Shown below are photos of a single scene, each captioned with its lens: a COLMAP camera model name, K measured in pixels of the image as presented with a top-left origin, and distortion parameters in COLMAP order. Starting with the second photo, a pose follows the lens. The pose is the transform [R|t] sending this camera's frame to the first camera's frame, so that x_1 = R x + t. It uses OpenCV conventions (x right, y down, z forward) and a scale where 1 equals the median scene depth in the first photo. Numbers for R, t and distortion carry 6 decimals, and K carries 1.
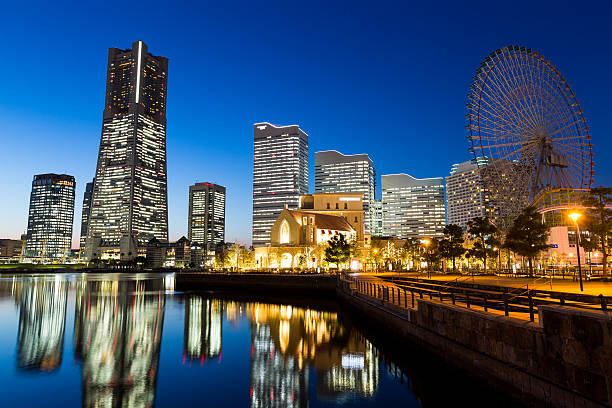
lens RADIAL K [[403.9, 0, 305.8], [0, 403.9, 208.7], [0, 0, 1]] dist [-0.006437, 0.001732]
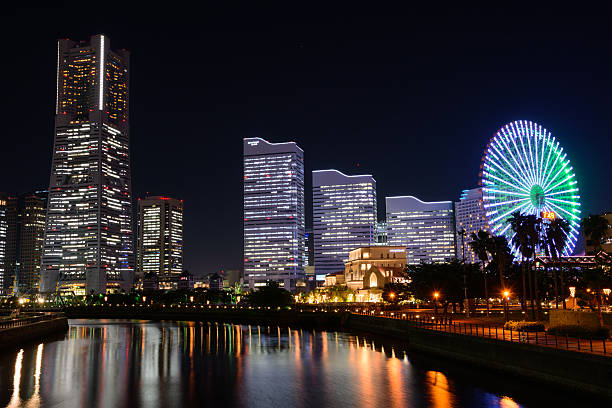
lens RADIAL K [[597.7, 0, 308.8], [0, 597.7, 213.8], [0, 0, 1]] dist [0.050124, 0.000000]
pose [[0.993749, -0.001455, 0.111628, -0.134827], [0.001117, 0.999995, 0.003091, -0.050545], [-0.111632, -0.002947, 0.993745, -0.319033]]
